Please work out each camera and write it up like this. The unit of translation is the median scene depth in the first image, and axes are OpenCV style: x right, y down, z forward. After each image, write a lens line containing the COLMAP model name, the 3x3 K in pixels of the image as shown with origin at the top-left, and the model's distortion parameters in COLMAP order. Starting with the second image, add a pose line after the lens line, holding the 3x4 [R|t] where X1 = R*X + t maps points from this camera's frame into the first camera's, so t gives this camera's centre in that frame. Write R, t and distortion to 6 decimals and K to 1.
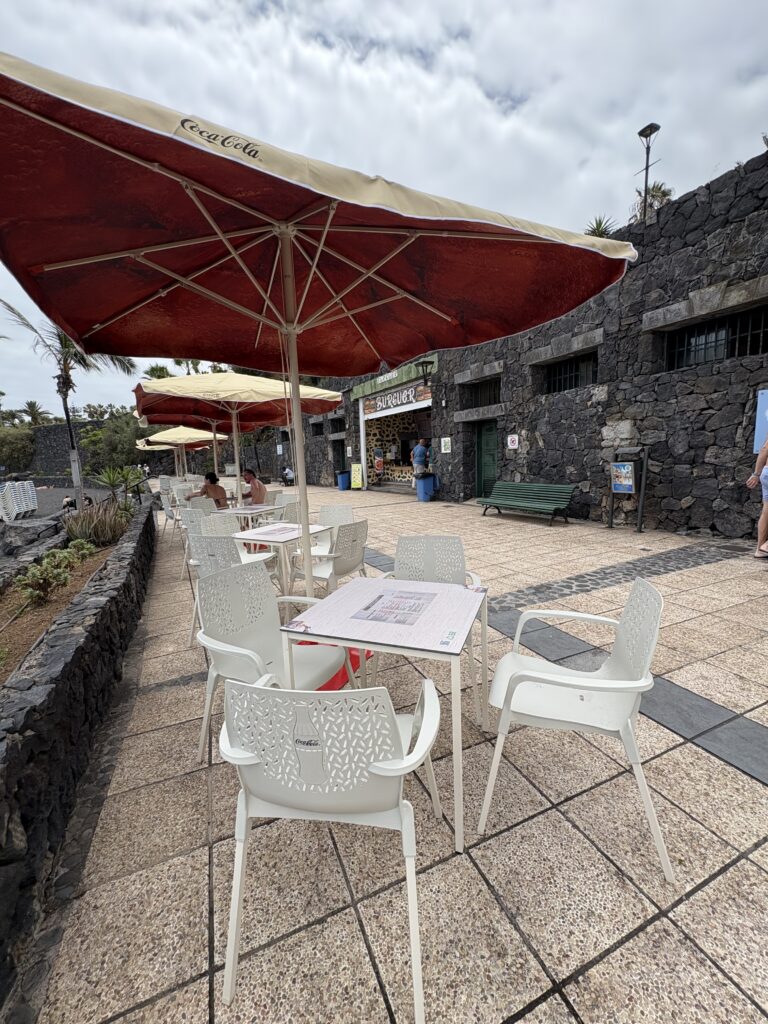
lens RADIAL K [[407.3, 0, 384.0], [0, 407.3, 512.0], [0, 0, 1]] dist [0.000834, -0.000191]
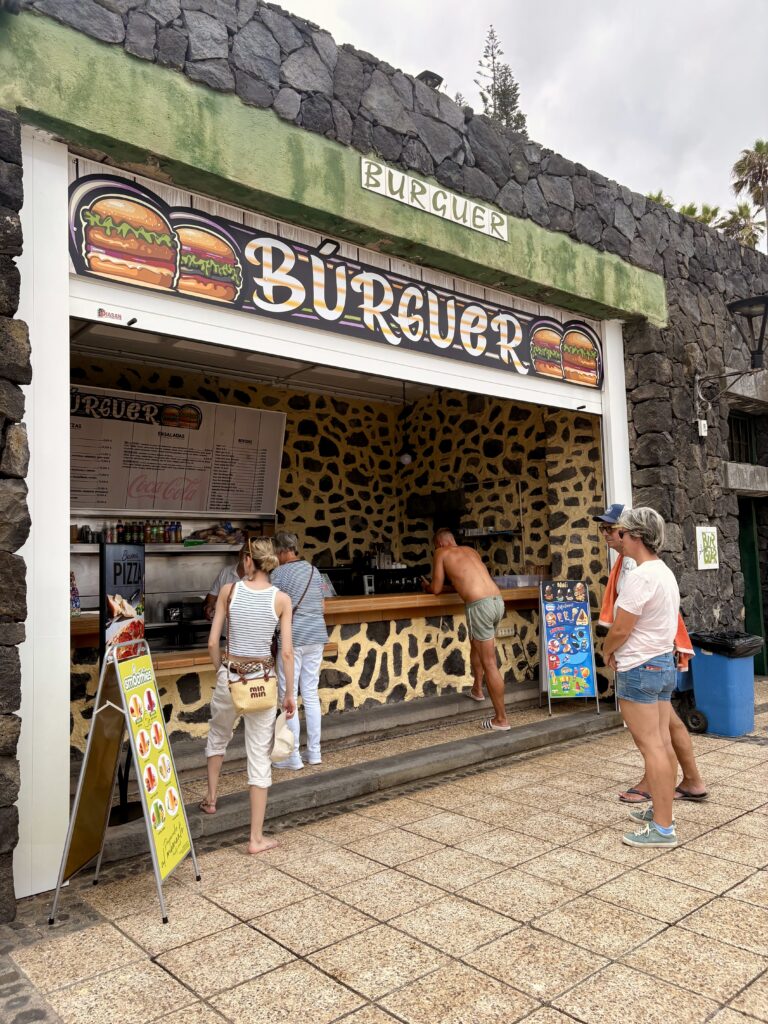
lens RADIAL K [[769.2, 0, 381.7], [0, 769.2, 513.0], [0, 0, 1]] dist [0.126882, -0.369394]
pose [[-0.196404, 0.117138, 0.973501, -0.352179], [0.169277, 0.981982, -0.084007, -0.149869], [-0.965801, 0.148292, -0.212694, 1.141447]]
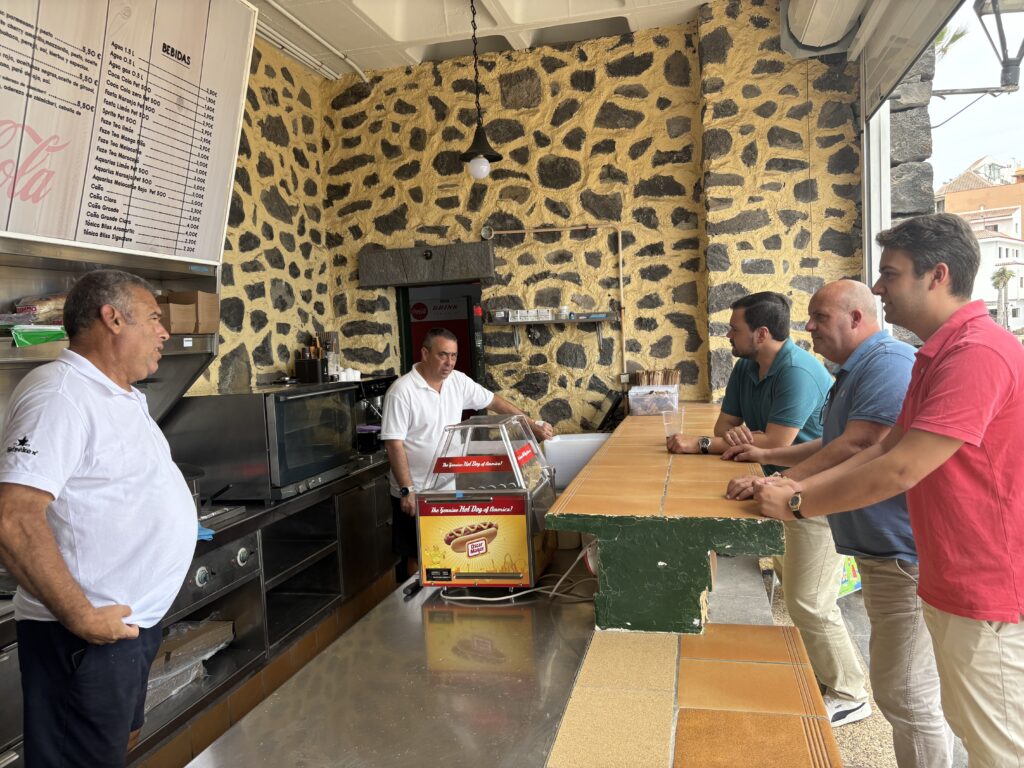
lens RADIAL K [[769.2, 0, 524.8], [0, 769.2, 381.6], [0, 0, 1]] dist [0.126882, -0.369394]
pose [[-0.741073, 0.030594, 0.670727, 0.010205], [0.159861, 0.978273, 0.132006, -0.193746], [-0.652116, 0.205049, -0.729862, 1.218969]]
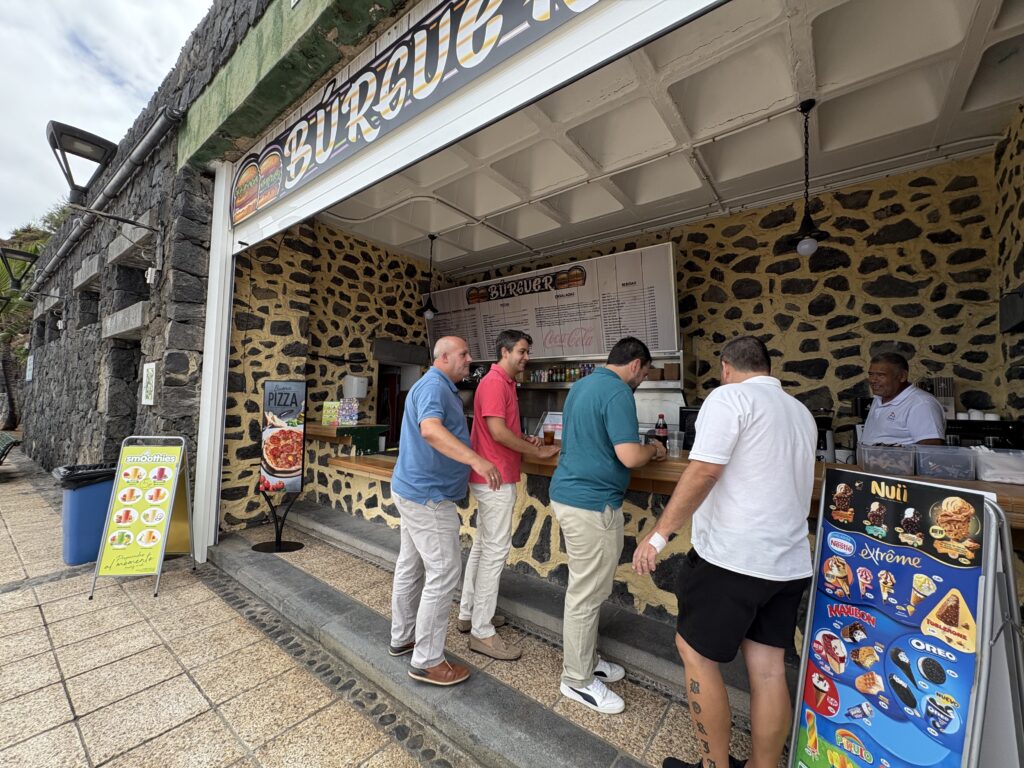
lens RADIAL K [[407.3, 0, 511.6], [0, 407.3, 385.7], [0, 0, 1]] dist [0.000834, -0.000191]
pose [[0.915319, 0.077967, 0.395109, 0.014650], [-0.006973, 0.984002, -0.178019, -0.132246], [-0.402668, 0.160190, 0.901220, 0.873687]]
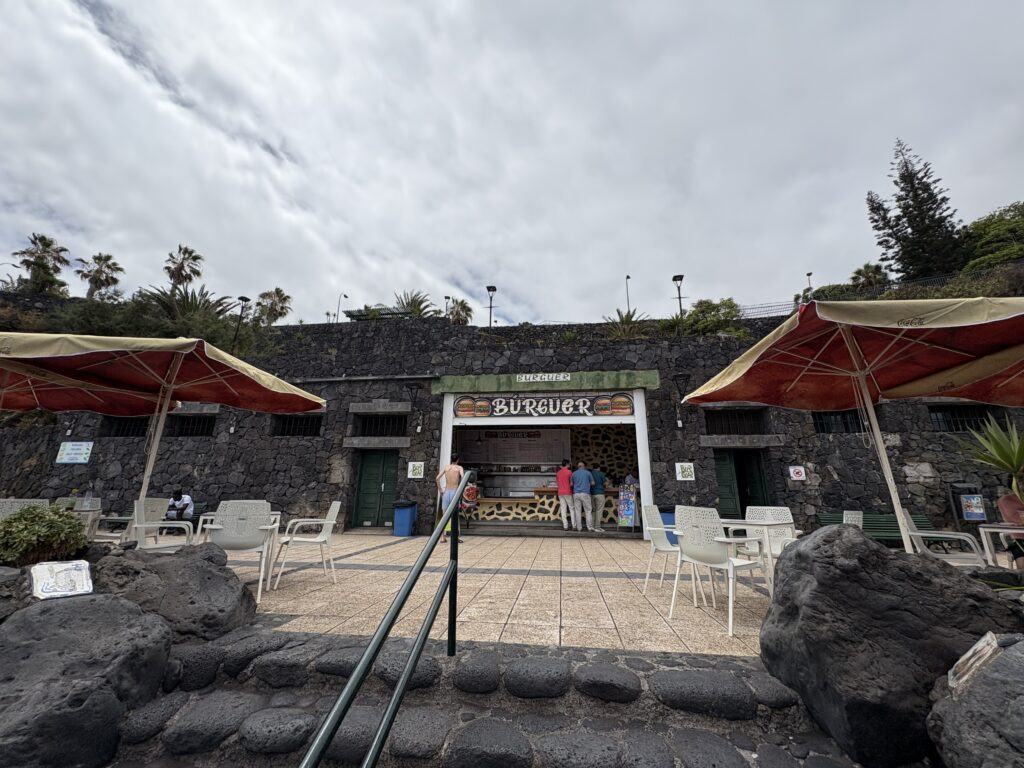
lens RADIAL K [[407.3, 0, 511.6], [0, 407.3, 385.7], [0, 0, 1]] dist [0.000834, -0.000191]
pose [[0.591749, 0.263199, 0.761944, -0.618974], [0.072822, 0.923879, -0.375692, -0.029403], [-0.802826, 0.277801, 0.527538, 0.646665]]
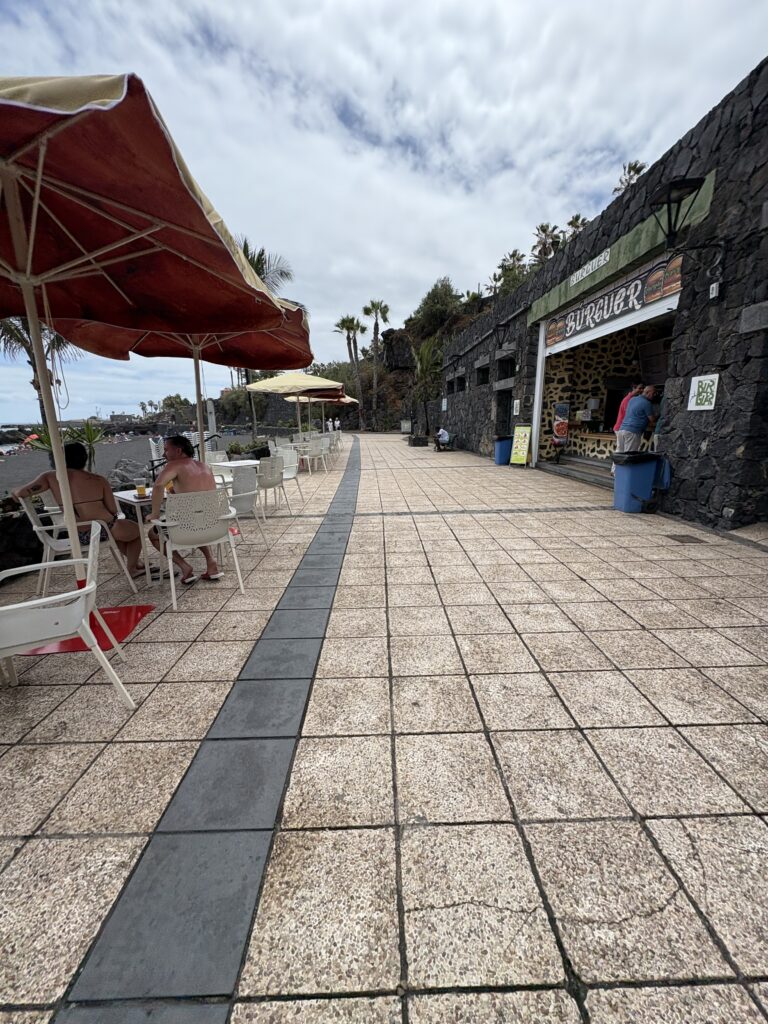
lens RADIAL K [[407.3, 0, 384.0], [0, 407.3, 512.0], [0, 0, 1]] dist [0.000834, -0.000191]
pose [[0.888203, 0.127578, -0.441383, 0.047161], [-0.082518, 0.989349, 0.119911, -0.050244], [0.451980, -0.070083, 0.889271, 0.365734]]
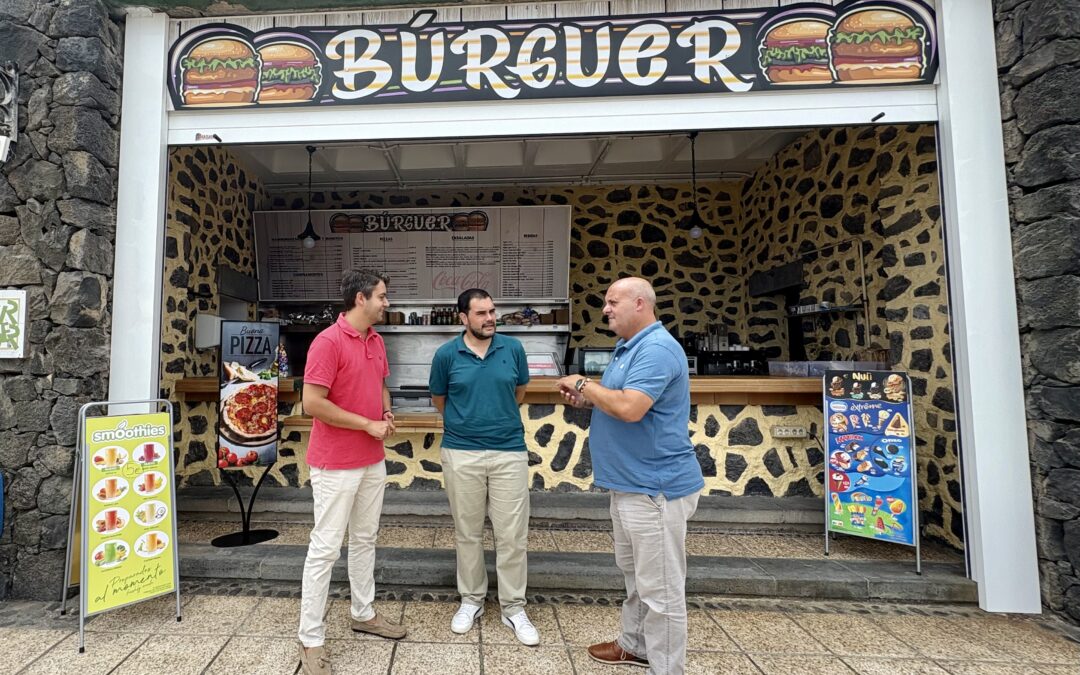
lens RADIAL K [[517.8, 0, 432.1], [0, 517.8, 321.9], [0, 0, 1]] dist [0.000542, 0.000690]
pose [[0.546290, 0.092741, 0.832446, -0.187051], [0.092164, 0.981161, -0.169792, -0.128458], [-0.832510, 0.169477, 0.527451, 0.959967]]
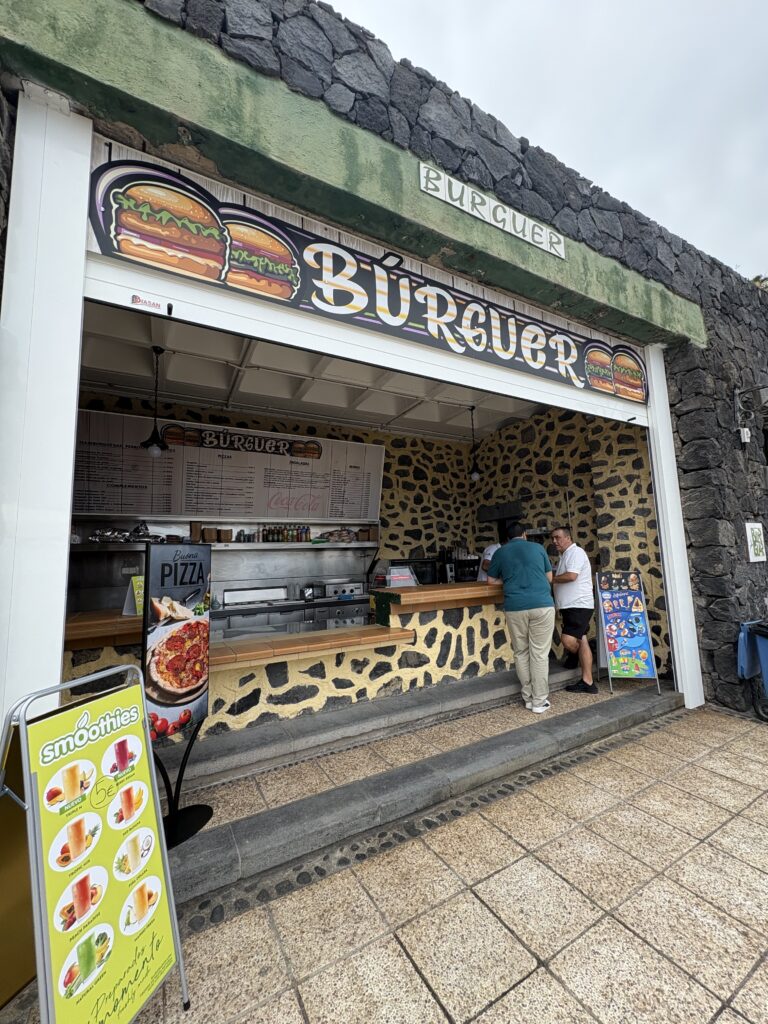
lens RADIAL K [[407.3, 0, 384.0], [0, 407.3, 512.0], [0, 0, 1]] dist [0.000834, -0.000191]
pose [[0.000731, 0.150089, 0.988672, -0.183974], [0.165446, 0.975029, -0.148140, -0.156600], [-0.986219, 0.163681, -0.024119, 1.097648]]
